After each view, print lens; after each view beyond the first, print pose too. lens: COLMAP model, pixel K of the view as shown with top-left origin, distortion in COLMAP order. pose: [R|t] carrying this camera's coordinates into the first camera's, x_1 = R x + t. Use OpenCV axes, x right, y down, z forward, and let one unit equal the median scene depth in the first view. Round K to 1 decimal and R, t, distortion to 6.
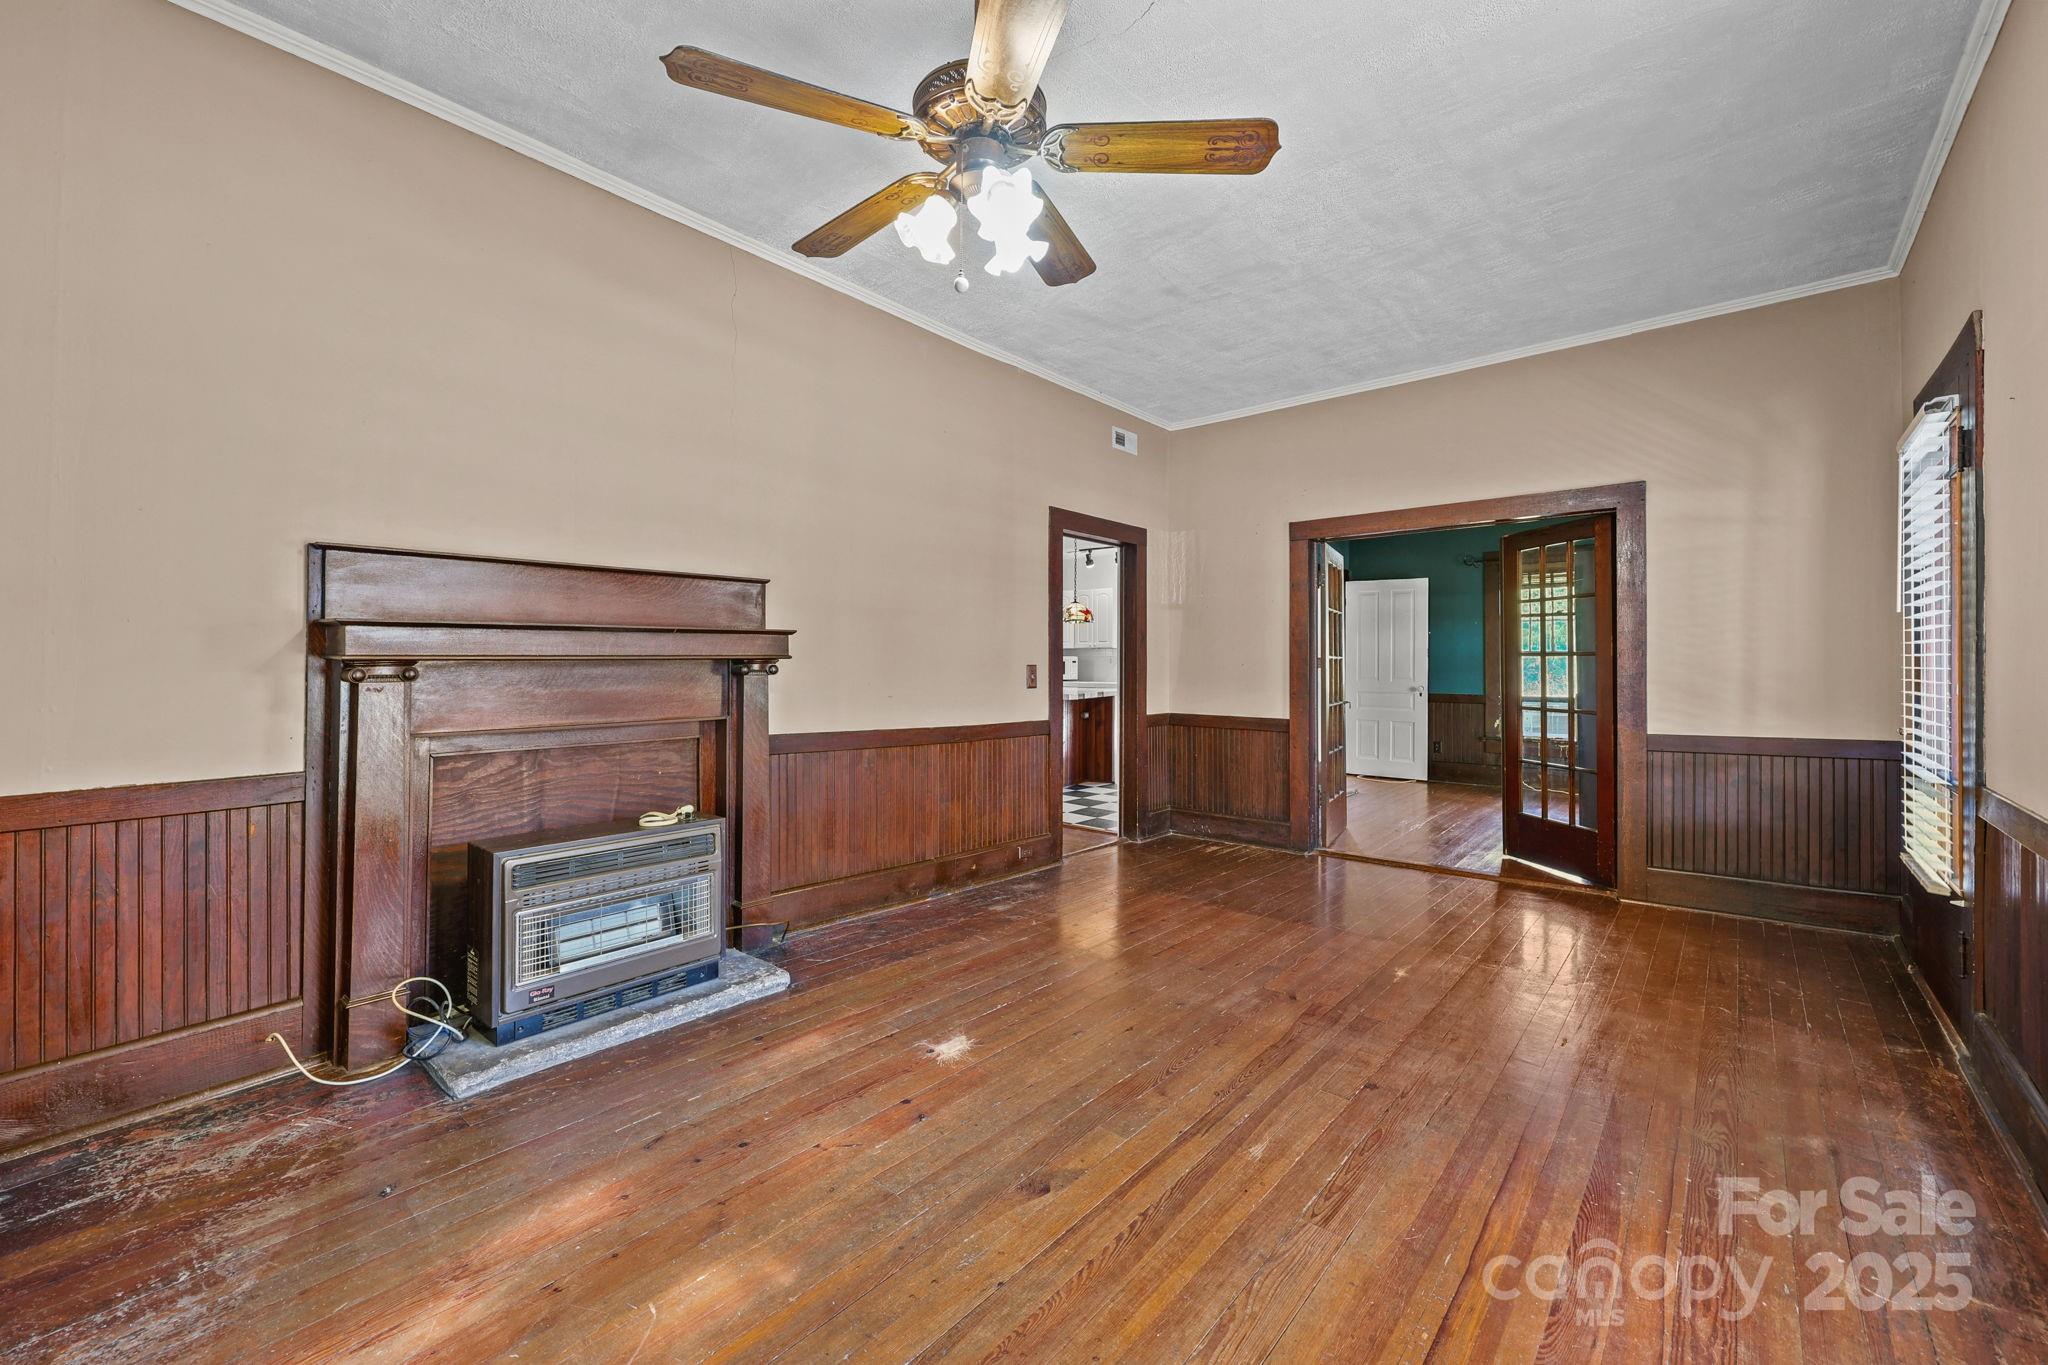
lens RADIAL K [[828.1, 0, 1028.1], [0, 828.1, 660.8], [0, 0, 1]] dist [-0.001410, -0.000054]
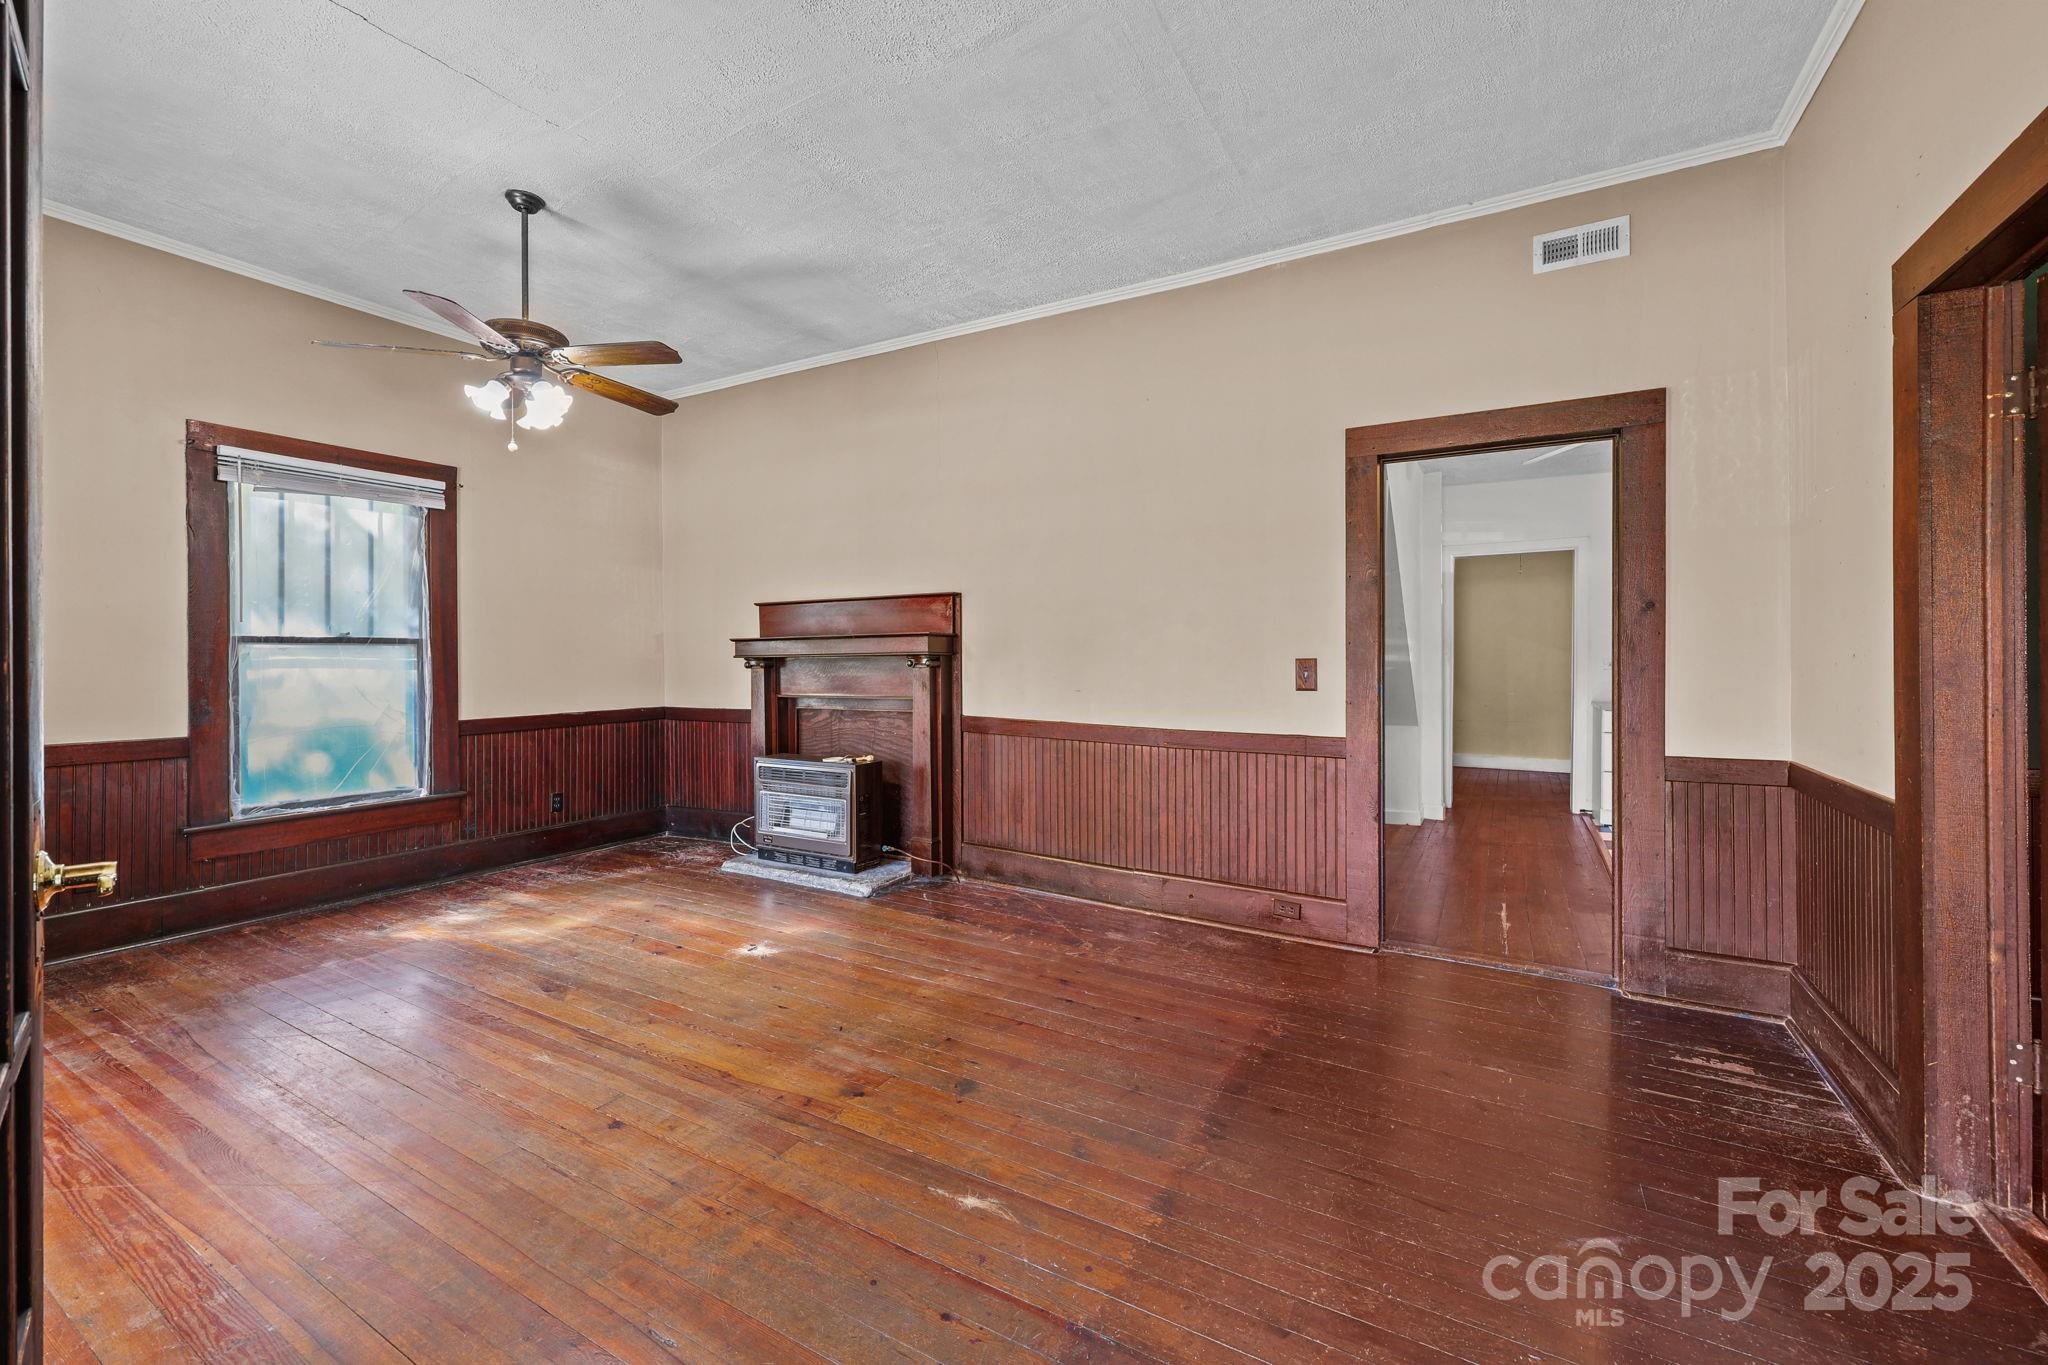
lens RADIAL K [[828.1, 0, 1028.1], [0, 828.1, 660.8], [0, 0, 1]] dist [-0.001410, -0.000054]
pose [[0.185156, -0.002015, -0.982707, 1.156566], [0.005677, 0.999983, -0.000981, 0.010084], [0.982693, -0.005397, 0.185164, 1.066887]]
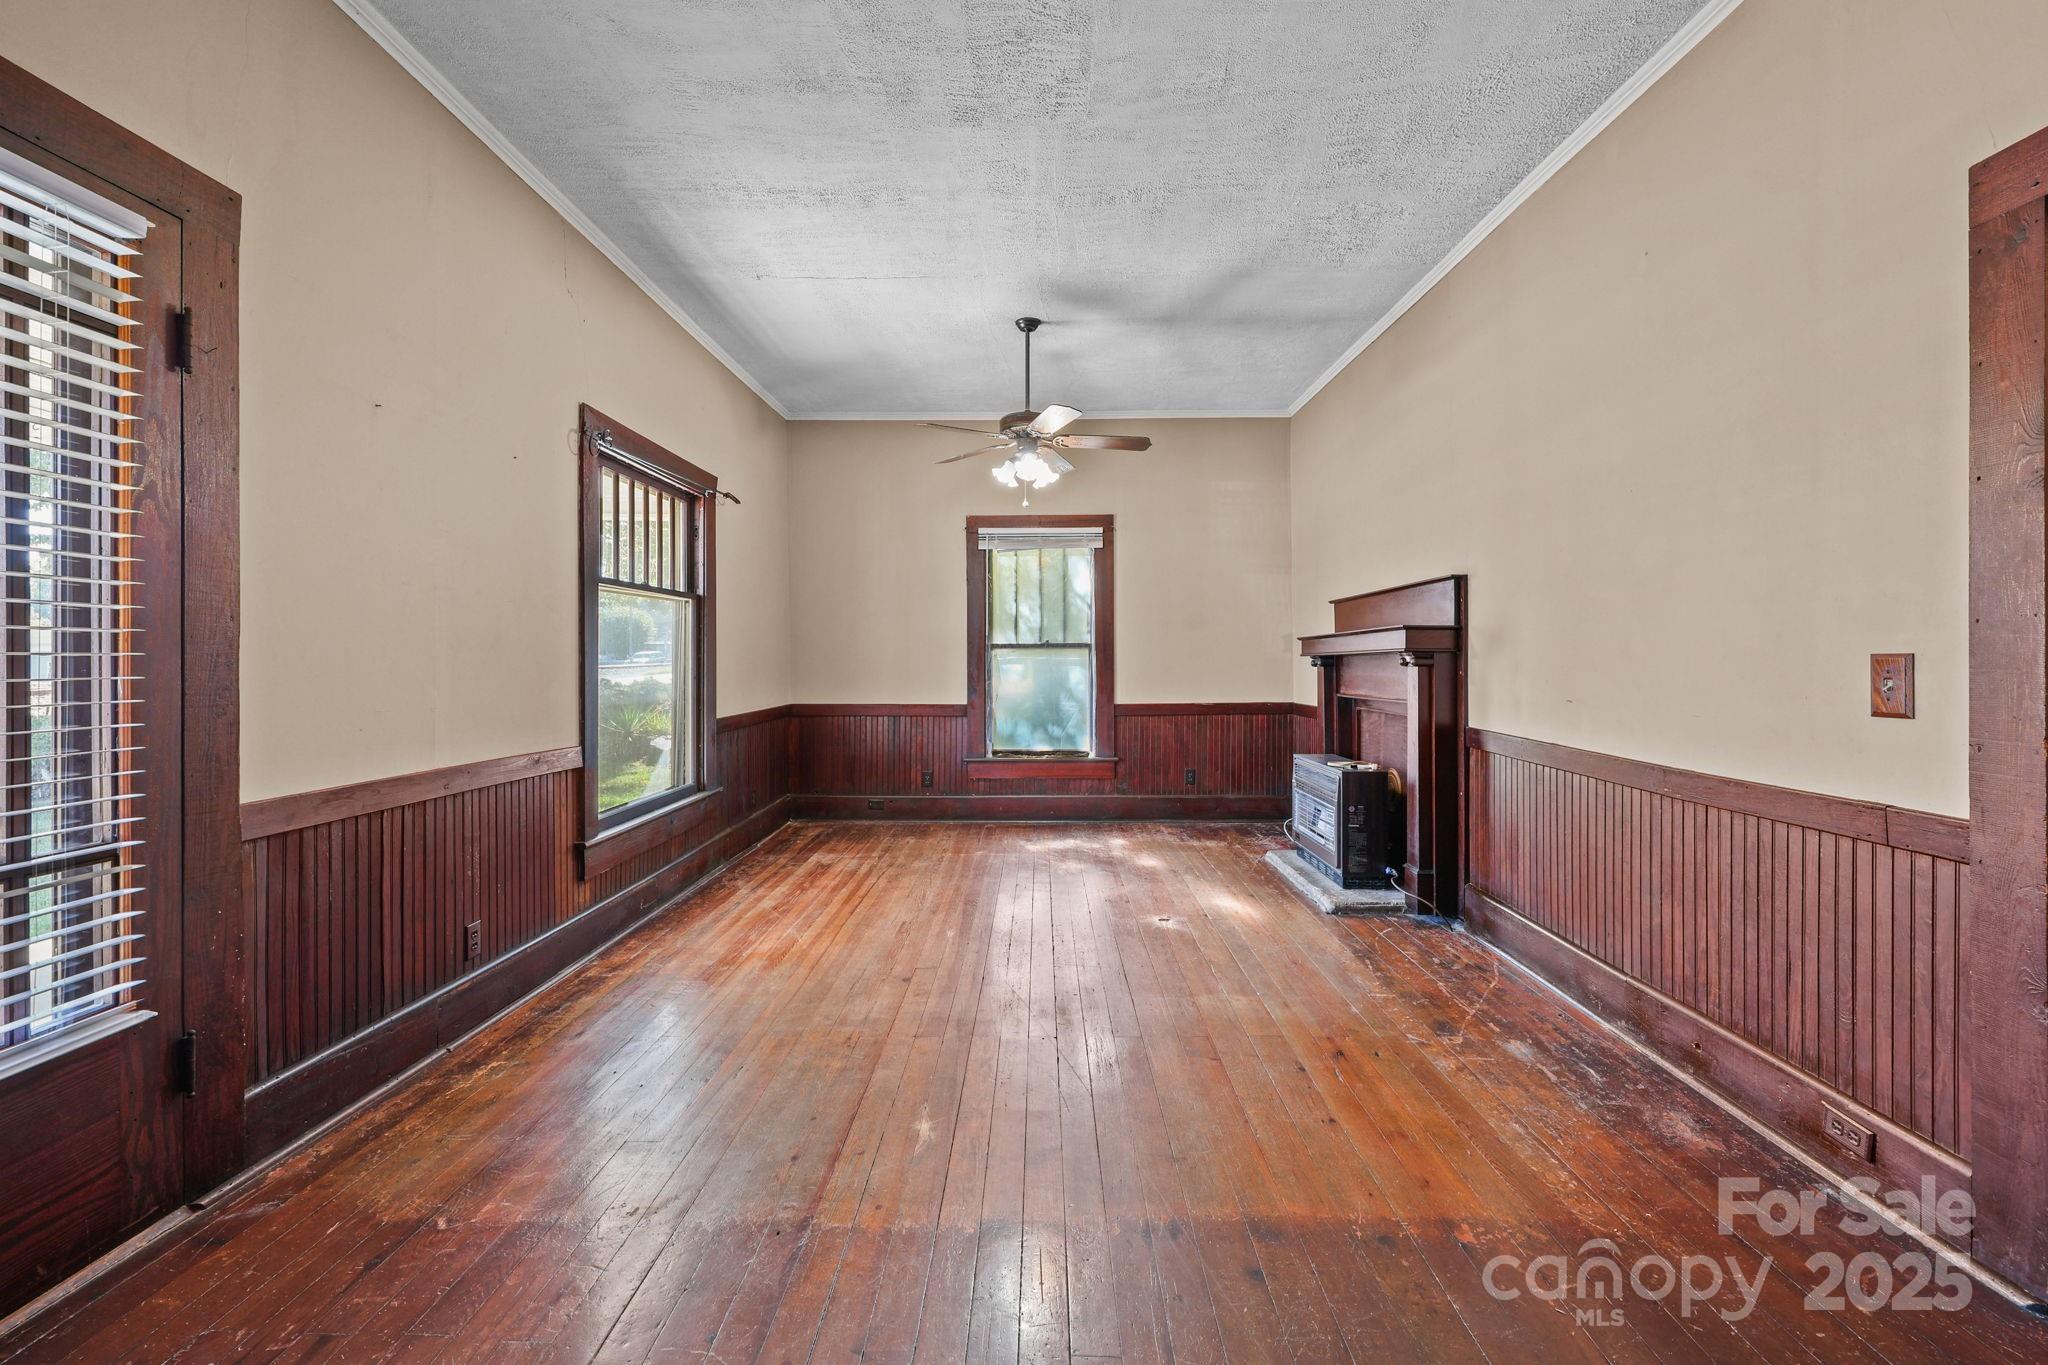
lens RADIAL K [[828.1, 0, 1028.1], [0, 828.1, 660.8], [0, 0, 1]] dist [-0.001410, -0.000054]
pose [[-0.770296, -0.002232, -0.637683, 0.917222], [0.000748, 0.999990, -0.004404, 0.015579], [0.637686, -0.003869, -0.770287, 1.774766]]
